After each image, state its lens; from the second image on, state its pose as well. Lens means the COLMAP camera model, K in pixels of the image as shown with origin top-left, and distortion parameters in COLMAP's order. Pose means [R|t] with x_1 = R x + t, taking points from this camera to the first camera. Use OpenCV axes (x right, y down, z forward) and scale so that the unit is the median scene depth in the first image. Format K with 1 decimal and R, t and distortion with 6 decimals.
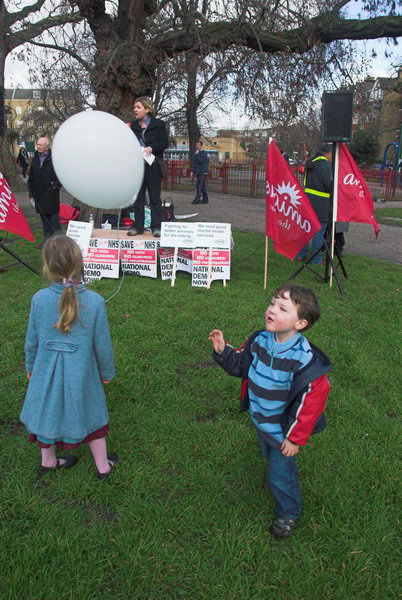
lens RADIAL K [[454.2, 0, 200.7], [0, 454.2, 302.9], [0, 0, 1]] dist [-0.081924, -0.006302]
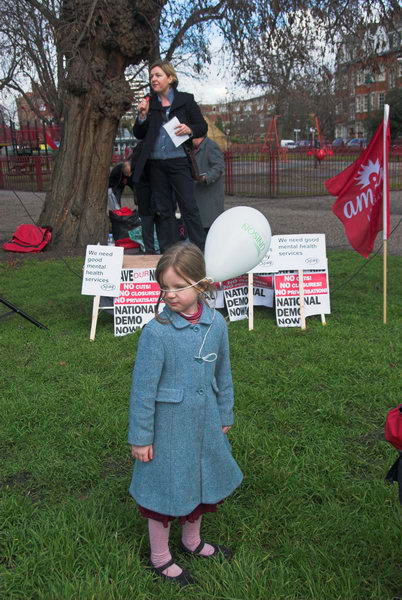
lens RADIAL K [[662.0, 0, 200.7], [0, 662.0, 296.9], [0, 0, 1]] dist [0.134832, 0.000000]
pose [[0.995234, -0.074903, 0.062447, -0.193716], [0.080223, 0.992923, -0.087571, -0.003924], [-0.055446, 0.092163, 0.994199, -0.001609]]
